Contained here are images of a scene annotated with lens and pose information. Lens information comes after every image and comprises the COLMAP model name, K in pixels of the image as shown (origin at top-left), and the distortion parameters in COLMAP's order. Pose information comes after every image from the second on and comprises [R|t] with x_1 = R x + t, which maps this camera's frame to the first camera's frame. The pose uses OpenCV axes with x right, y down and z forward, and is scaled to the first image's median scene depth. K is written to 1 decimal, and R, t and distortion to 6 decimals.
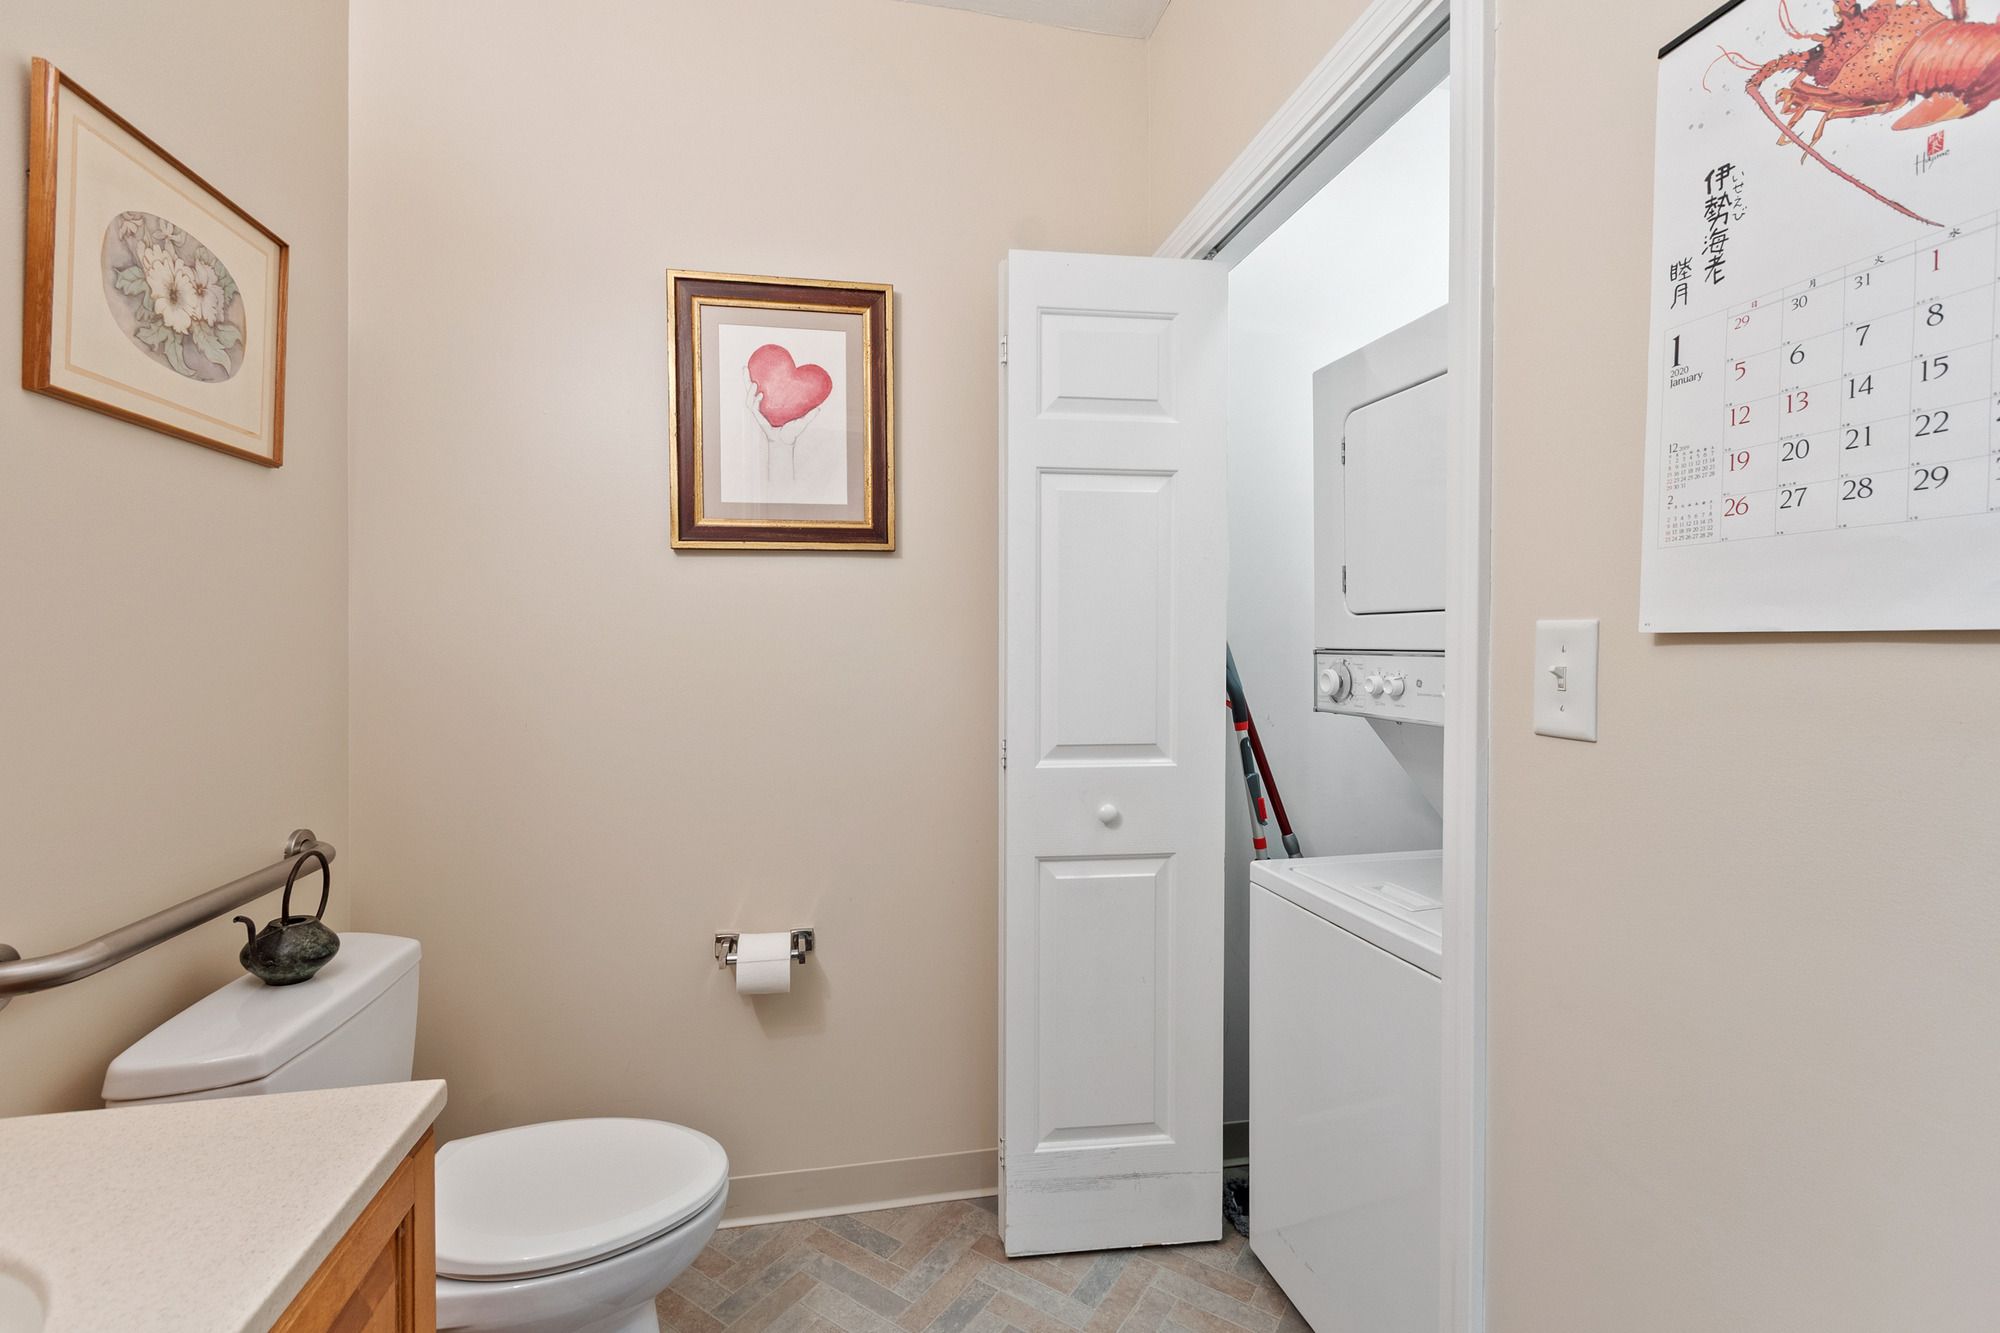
lens RADIAL K [[877.3, 0, 990.7], [0, 877.3, 651.5], [0, 0, 1]] dist [0.006958, -0.002246]
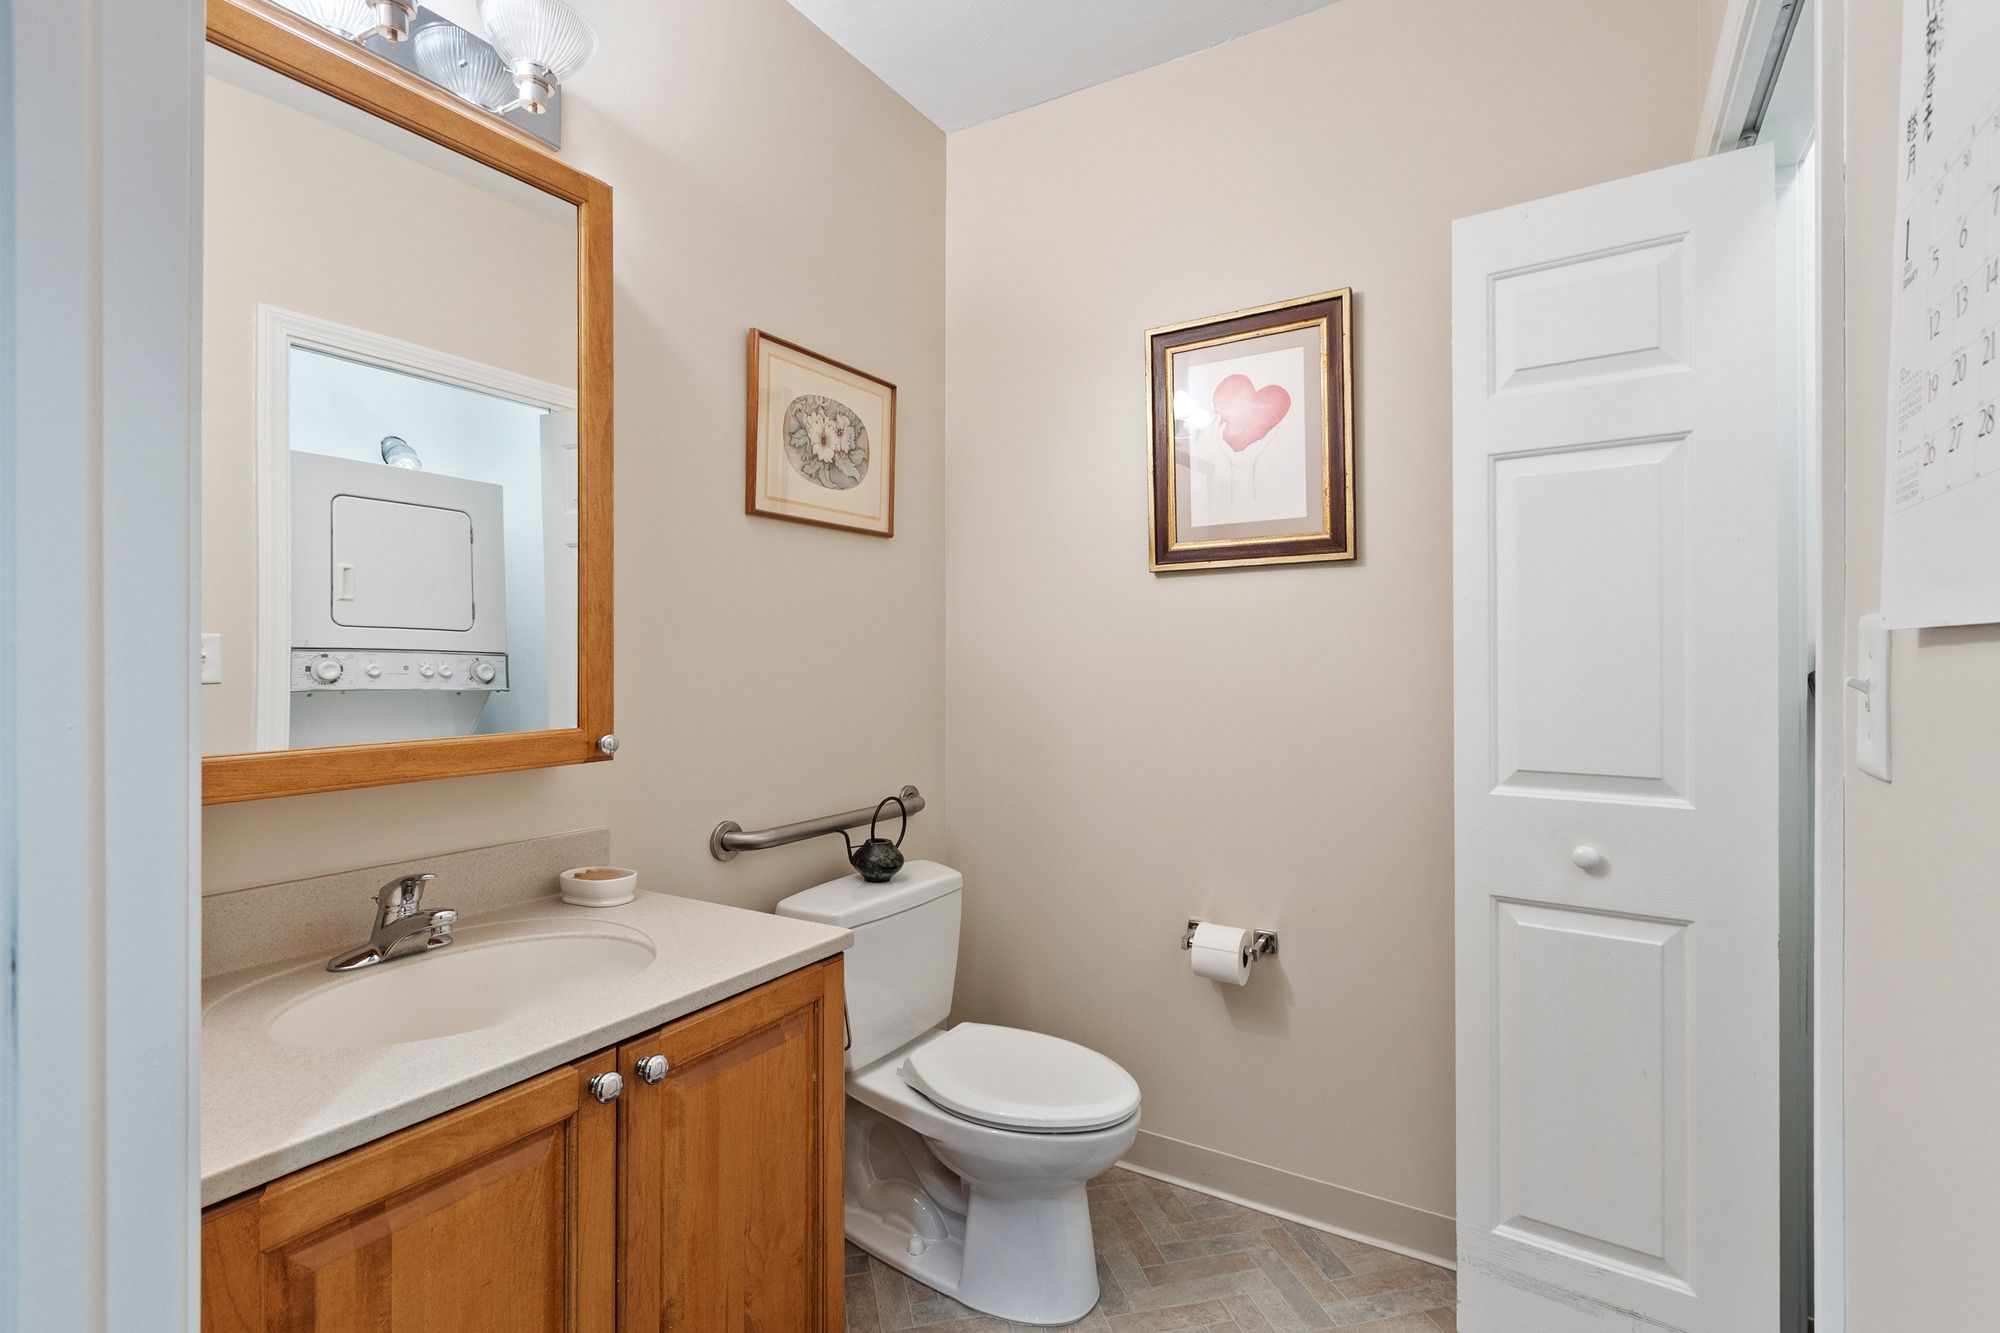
lens RADIAL K [[934.1, 0, 1000.5], [0, 934.1, 658.4], [0, 0, 1]] dist [0.005732, 0.000873]
pose [[0.739817, -0.003172, -0.672801, 0.317721], [-0.002935, 0.999964, -0.007943, 0.004980], [0.672802, 0.007851, 0.739781, -0.029766]]
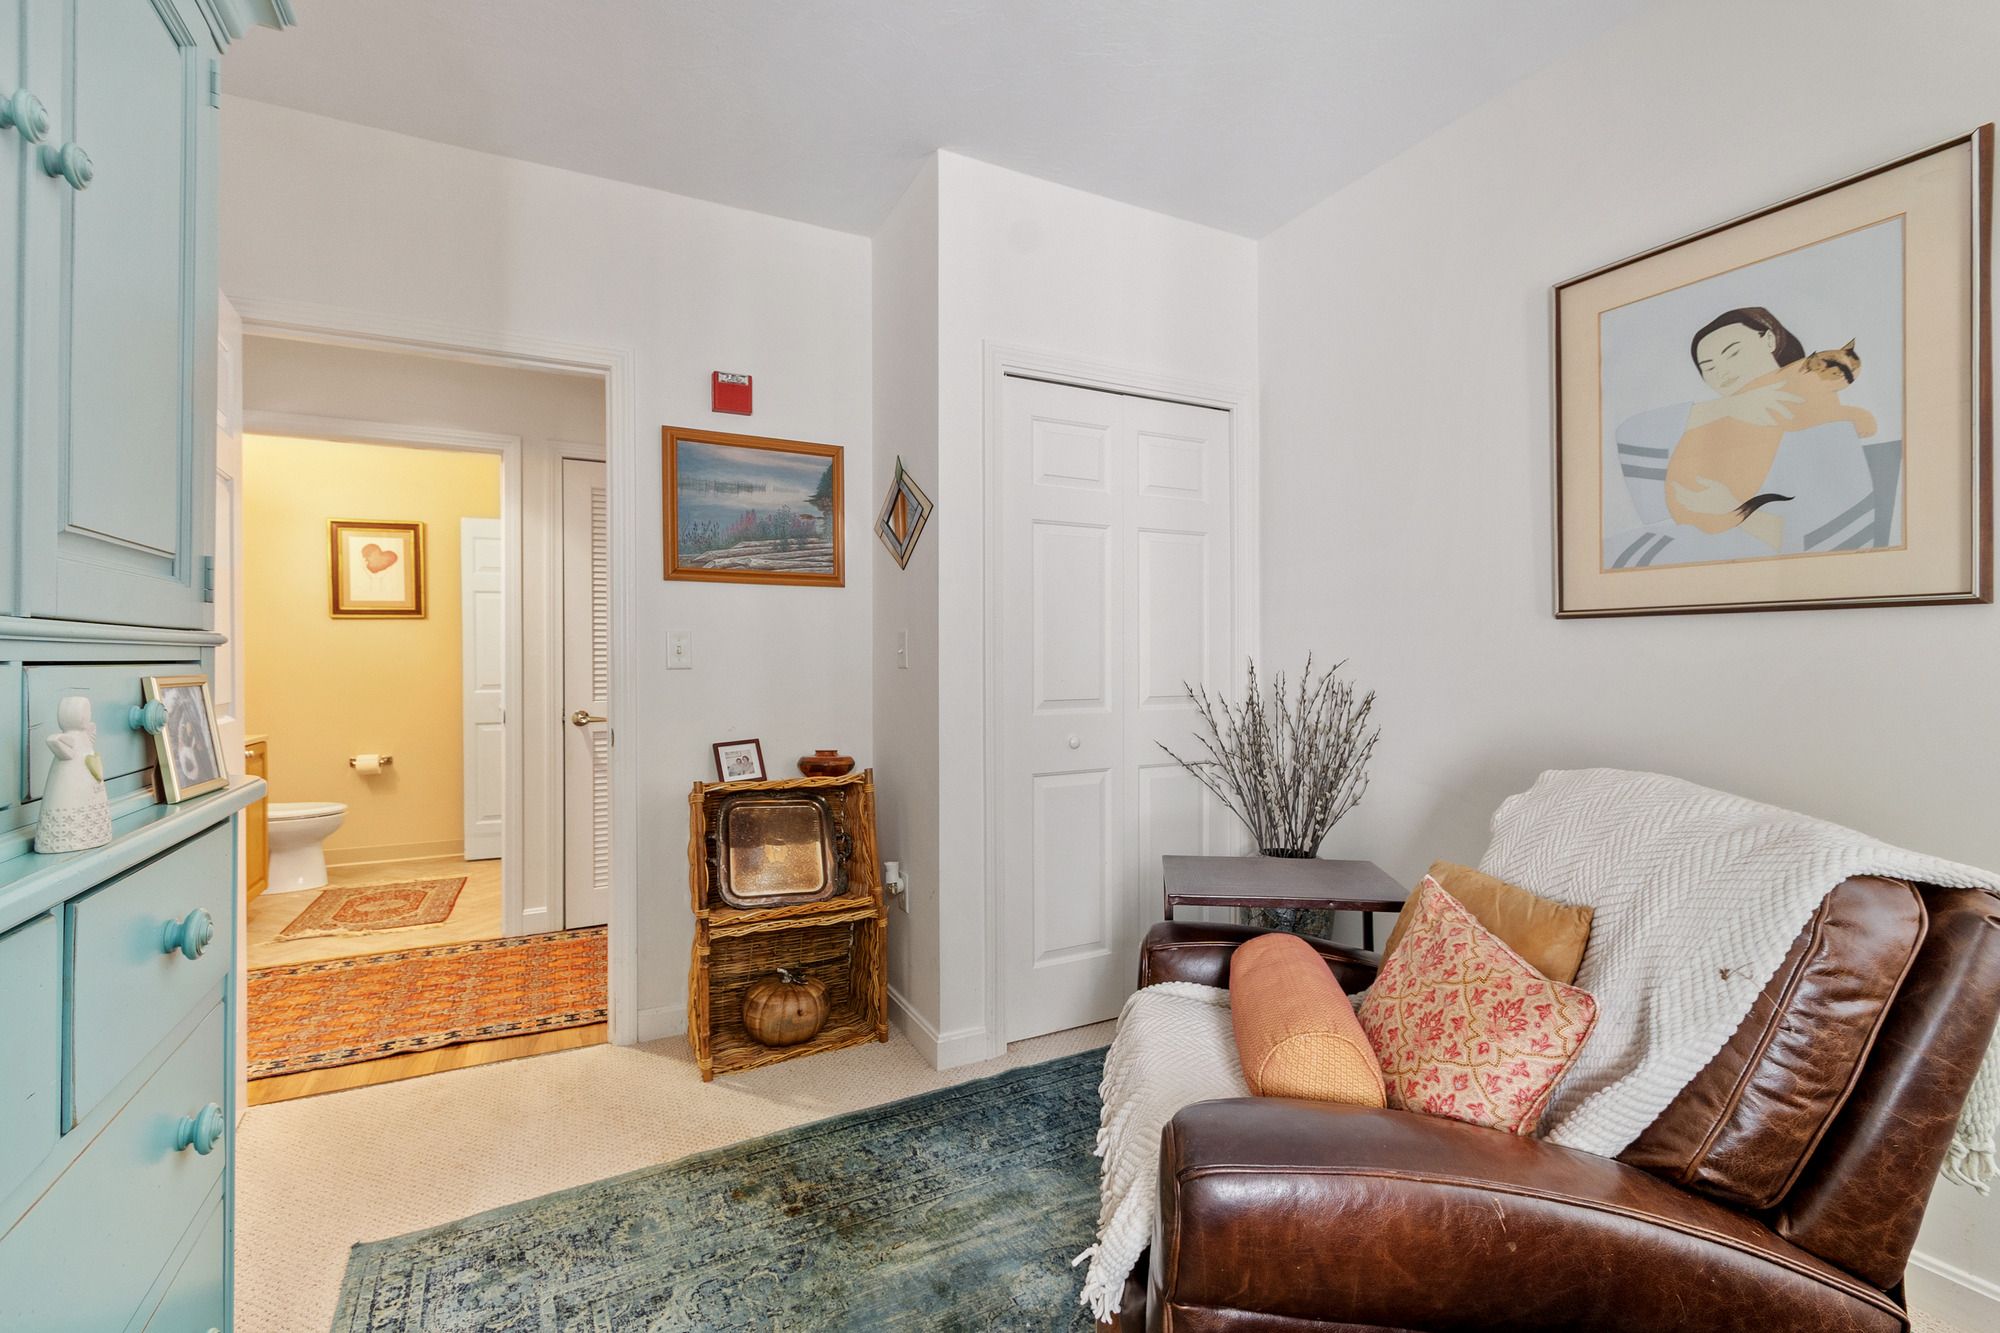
lens RADIAL K [[877.3, 0, 987.7], [0, 877.3, 653.5], [0, 0, 1]] dist [0.006958, -0.002246]
pose [[0.962348, -0.008897, 0.271676, 0.899101], [0.012809, 0.999838, -0.012629, 0.059623], [-0.271519, 0.015633, 0.962306, -2.285693]]
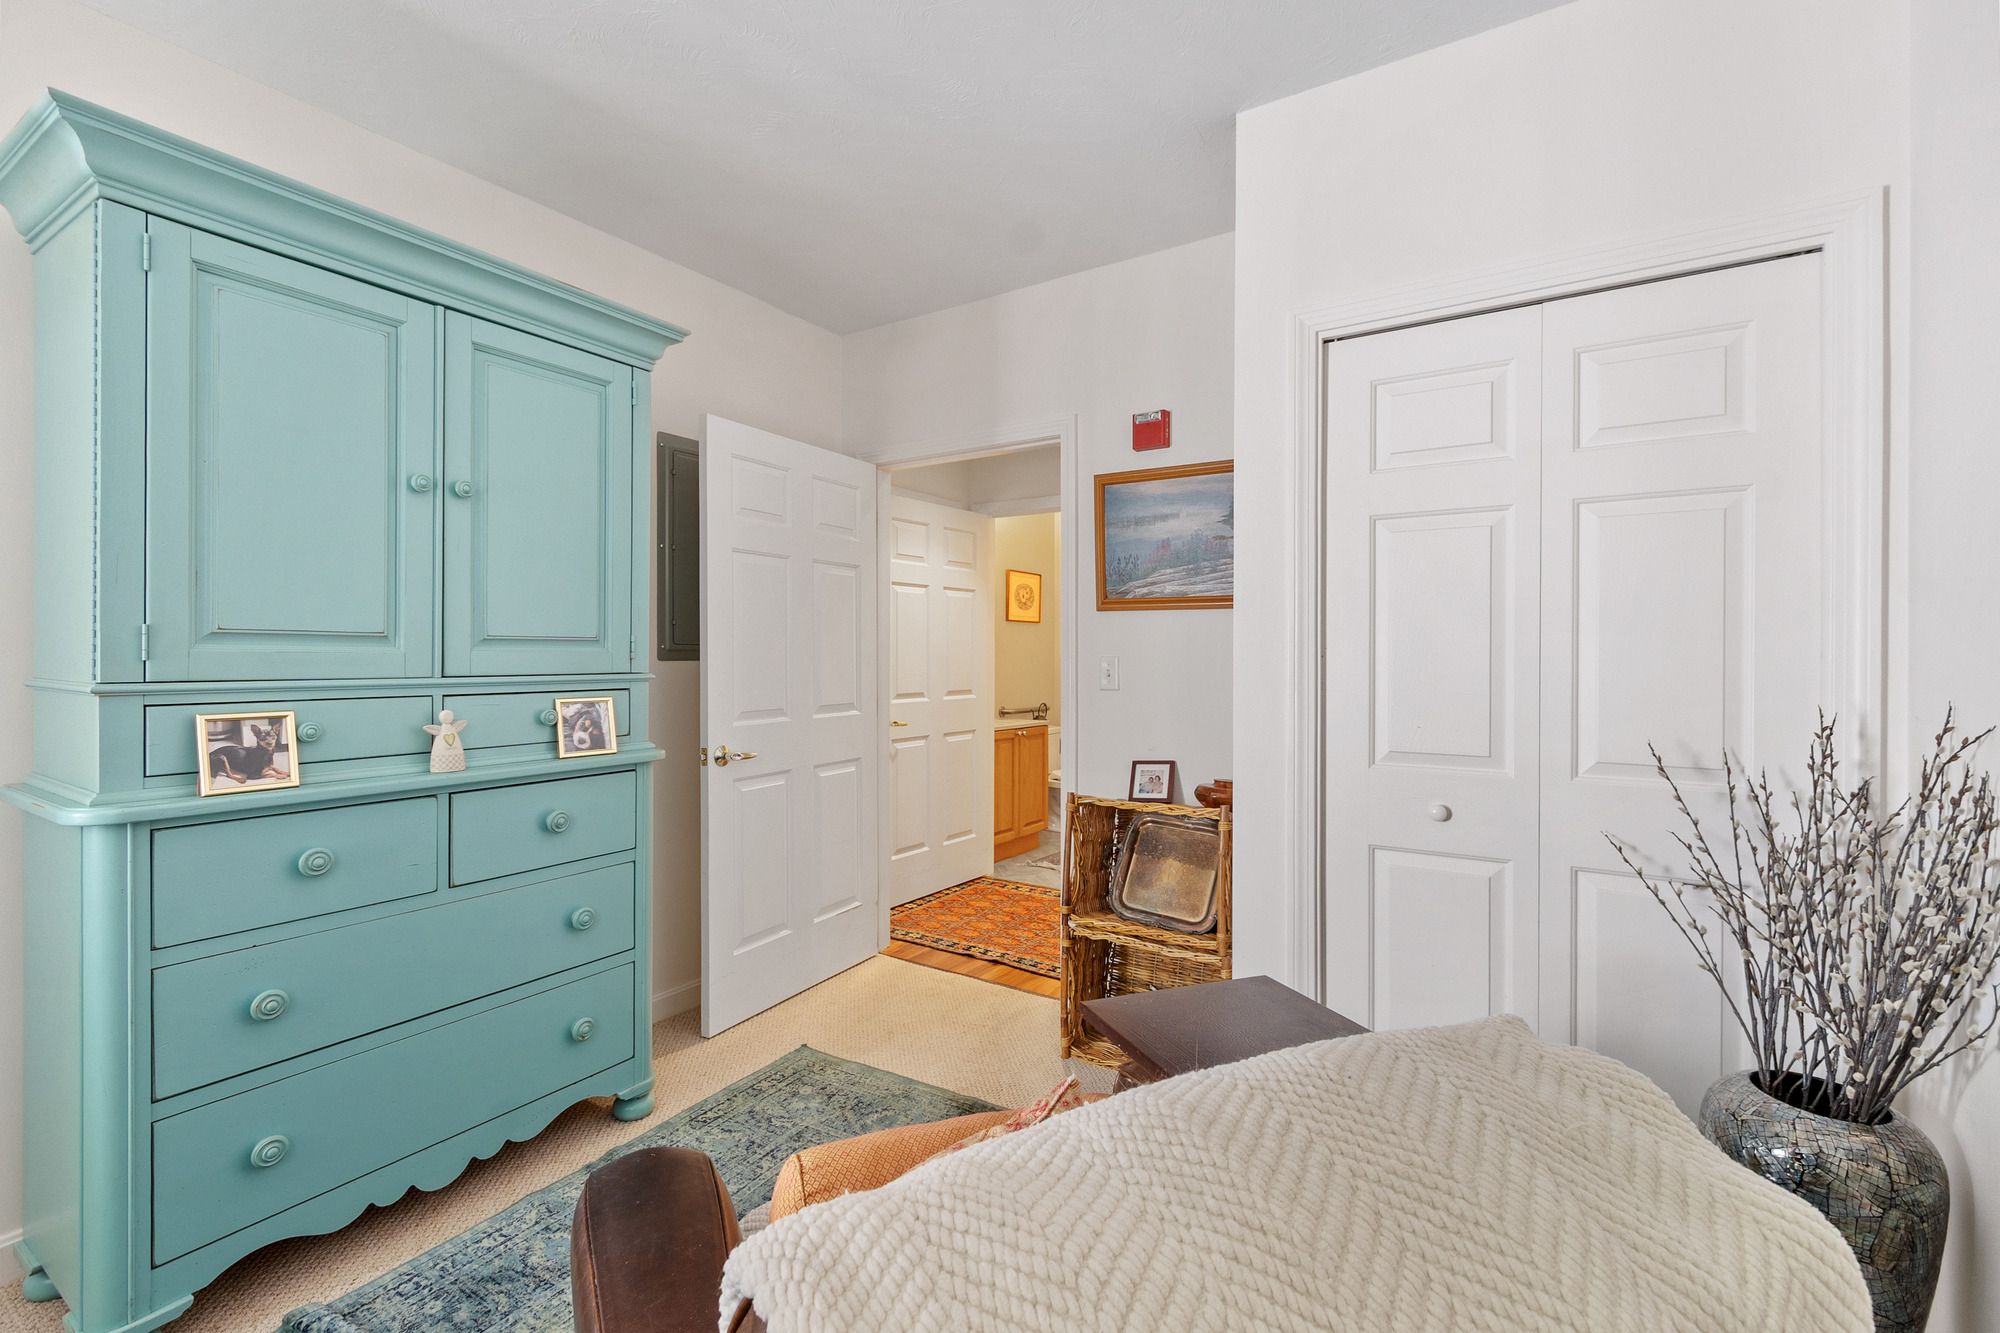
lens RADIAL K [[877.3, 0, 1008.1], [0, 877.3, 653.6], [0, 0, 1]] dist [0.006958, -0.002246]
pose [[0.718045, -0.007130, -0.695960, 1.894431], [-0.002348, 0.999917, -0.012667, 0.008559], [0.695992, 0.010730, 0.717969, -2.015813]]
